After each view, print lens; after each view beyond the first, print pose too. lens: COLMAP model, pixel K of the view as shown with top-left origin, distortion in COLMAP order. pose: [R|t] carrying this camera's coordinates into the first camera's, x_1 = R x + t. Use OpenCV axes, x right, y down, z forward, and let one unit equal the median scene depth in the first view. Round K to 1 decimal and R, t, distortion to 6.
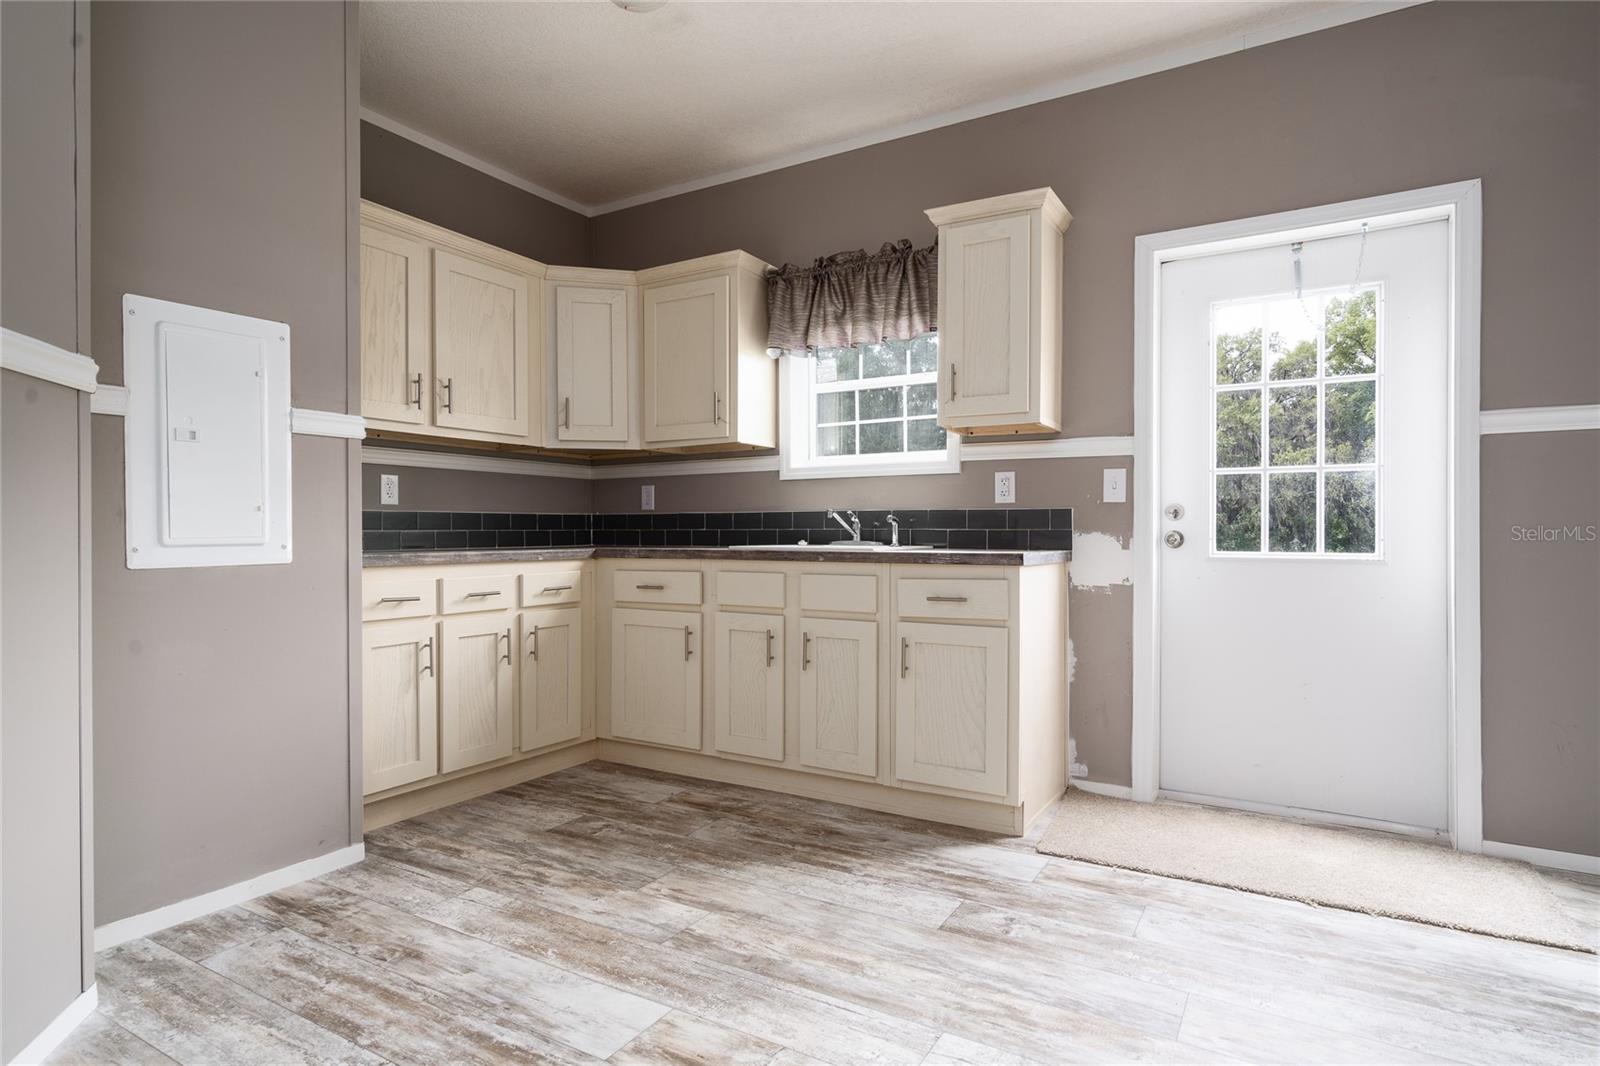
lens RADIAL K [[867.0, 0, 797.4], [0, 867.0, 535.0], [0, 0, 1]] dist [0.007152, 0.000392]
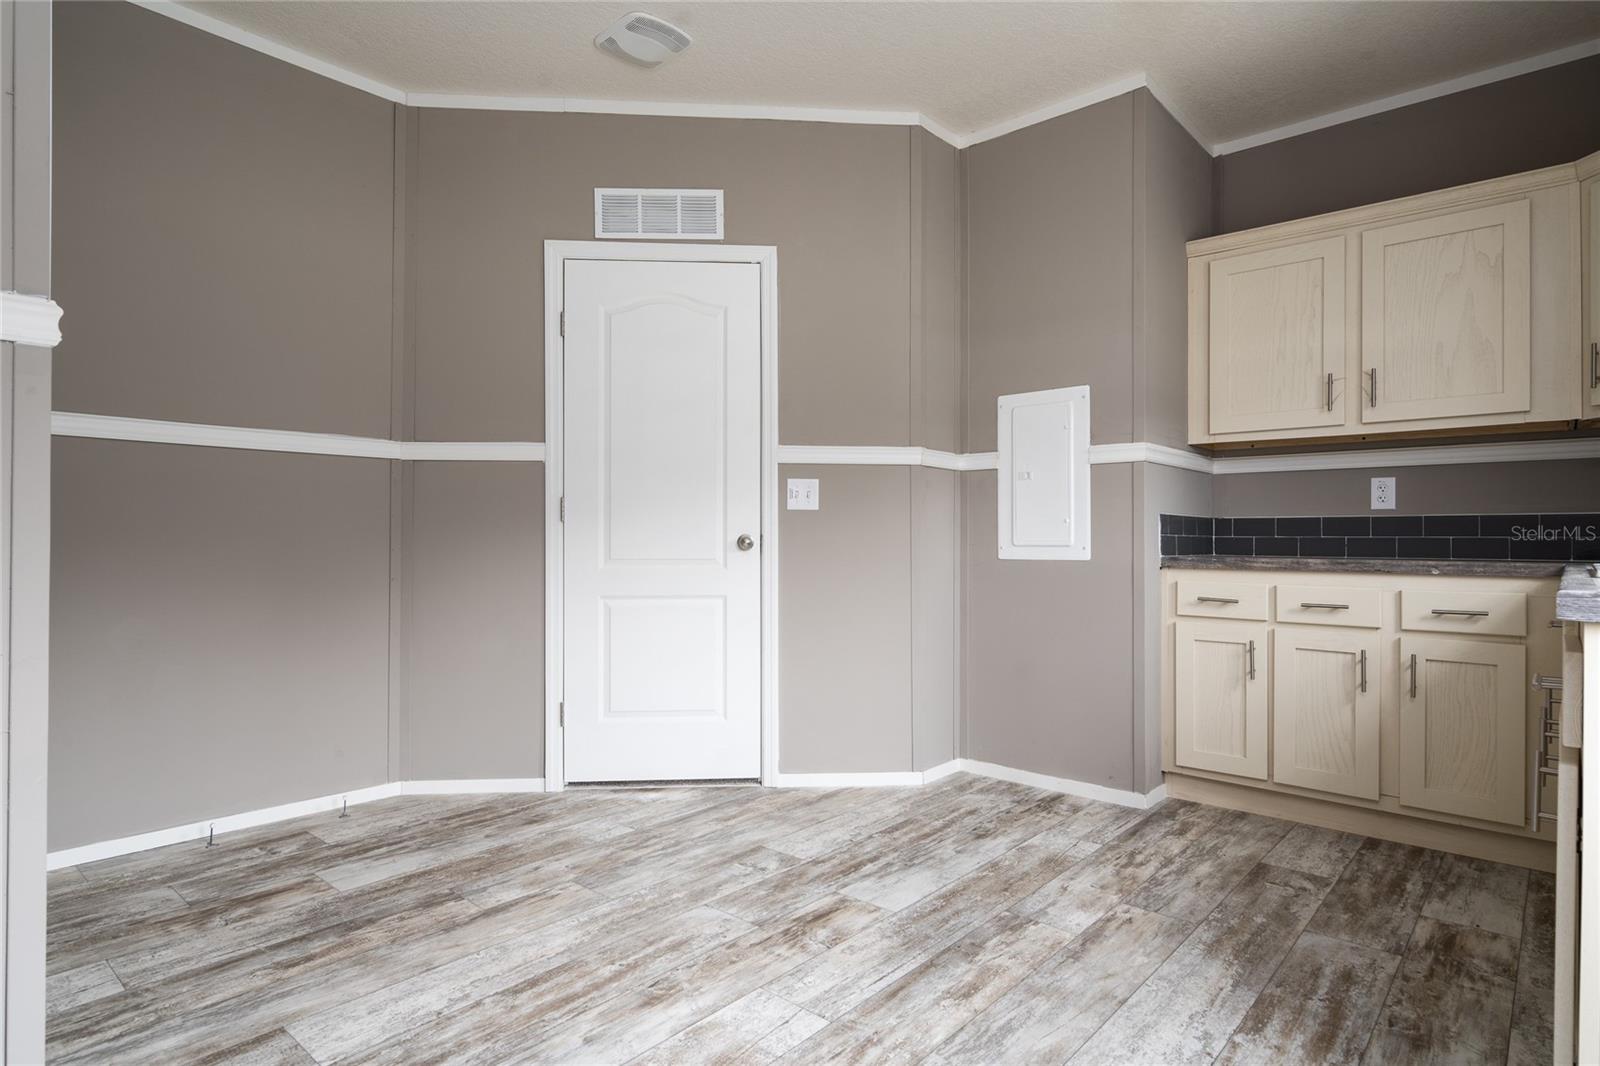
lens RADIAL K [[867.0, 0, 795.8], [0, 867.0, 536.6], [0, 0, 1]] dist [0.007152, 0.000392]
pose [[-0.190267, -0.000333, -0.981732, 0.798107], [-0.007770, 0.999969, 0.001166, -0.002310], [0.981702, 0.007850, -0.190264, 0.774524]]
